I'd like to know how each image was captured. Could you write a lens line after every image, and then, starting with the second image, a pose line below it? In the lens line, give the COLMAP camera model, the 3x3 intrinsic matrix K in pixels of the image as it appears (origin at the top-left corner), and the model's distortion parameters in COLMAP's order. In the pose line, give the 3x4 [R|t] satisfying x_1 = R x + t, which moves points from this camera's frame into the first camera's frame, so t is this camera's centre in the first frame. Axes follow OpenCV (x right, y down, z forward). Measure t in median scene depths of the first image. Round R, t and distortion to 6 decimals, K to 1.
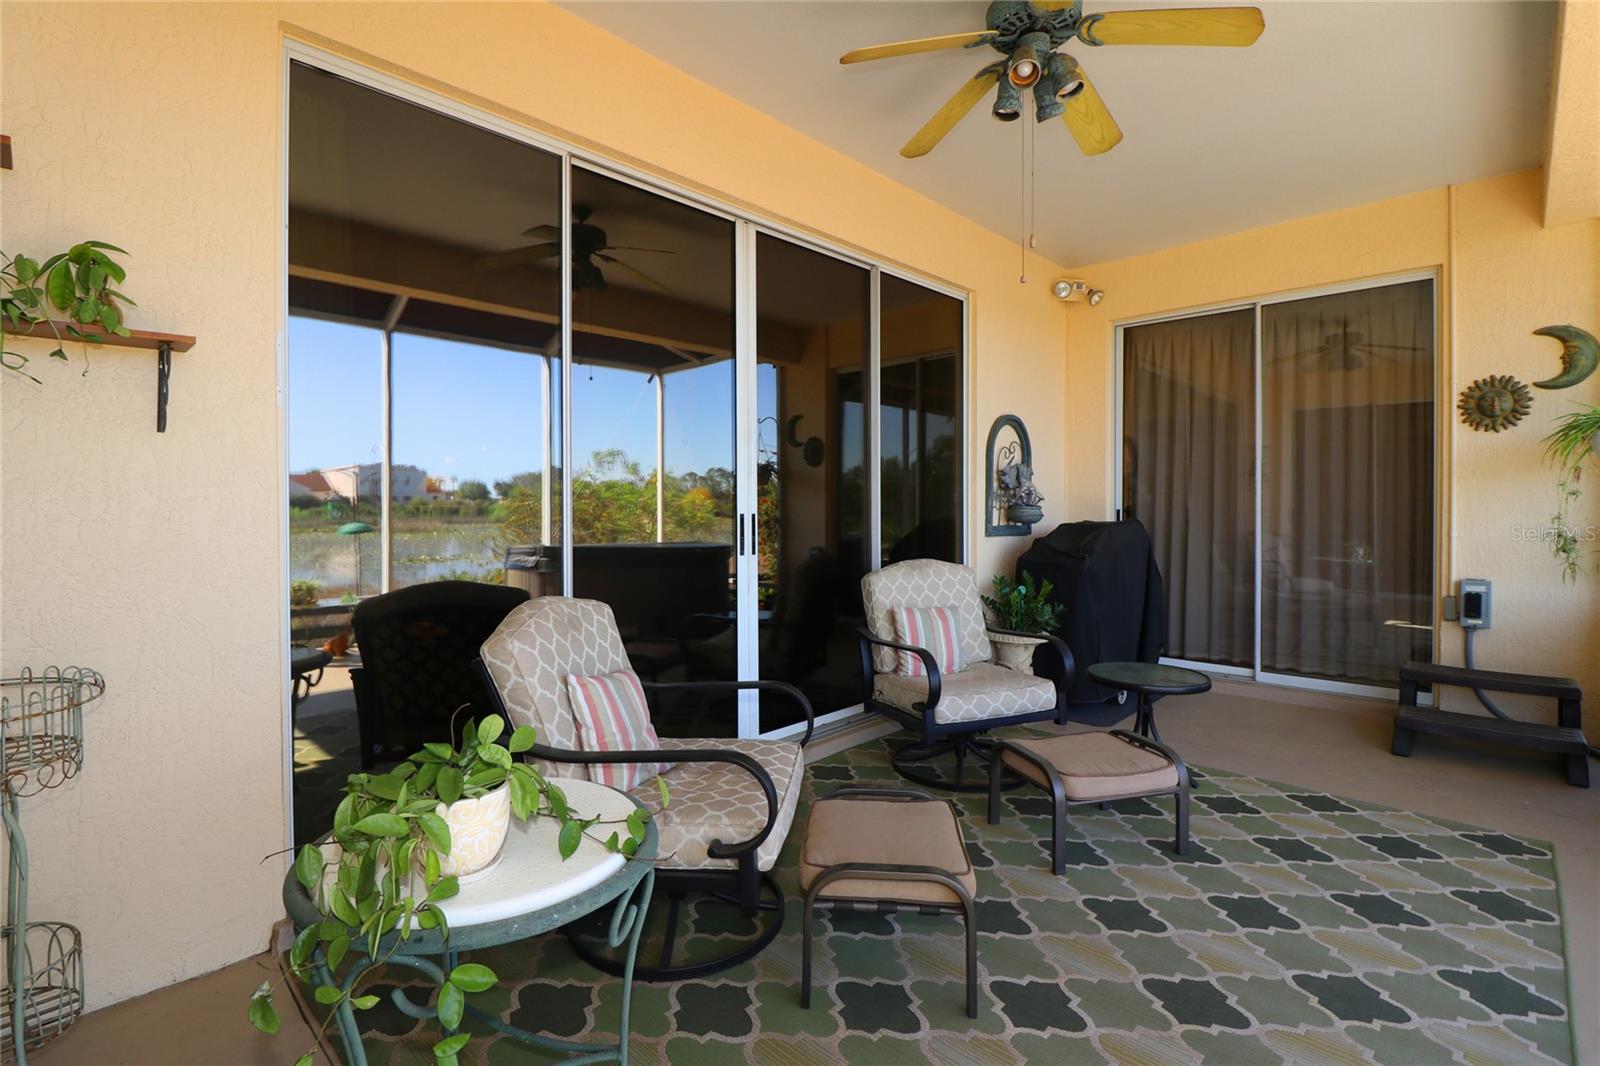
lens RADIAL K [[756.5, 0, 800.7], [0, 756.5, 524.8], [0, 0, 1]] dist [-0.009374, -0.007734]
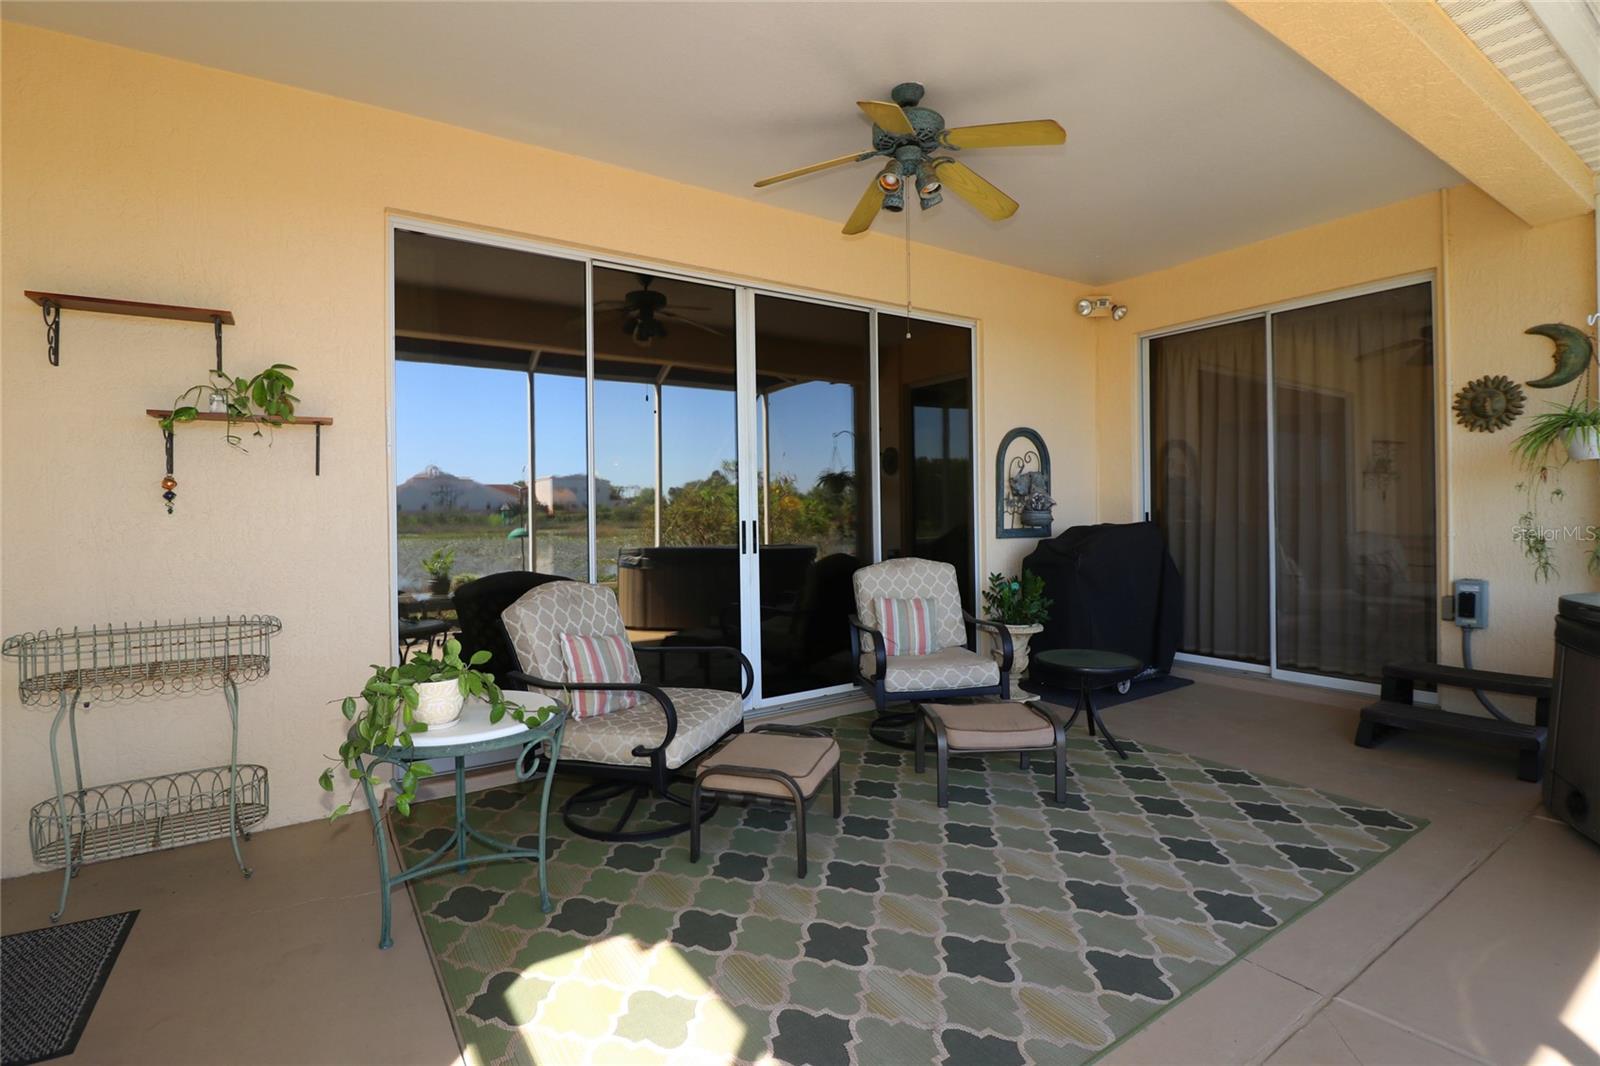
lens RADIAL K [[756.5, 0, 802.4], [0, 756.5, 526.1], [0, 0, 1]] dist [-0.009374, -0.007734]
pose [[0.977559, -0.006737, -0.210555, 0.299582], [0.006138, 0.999975, -0.003498, -0.000951], [0.210573, 0.002127, 0.977576, -0.218138]]
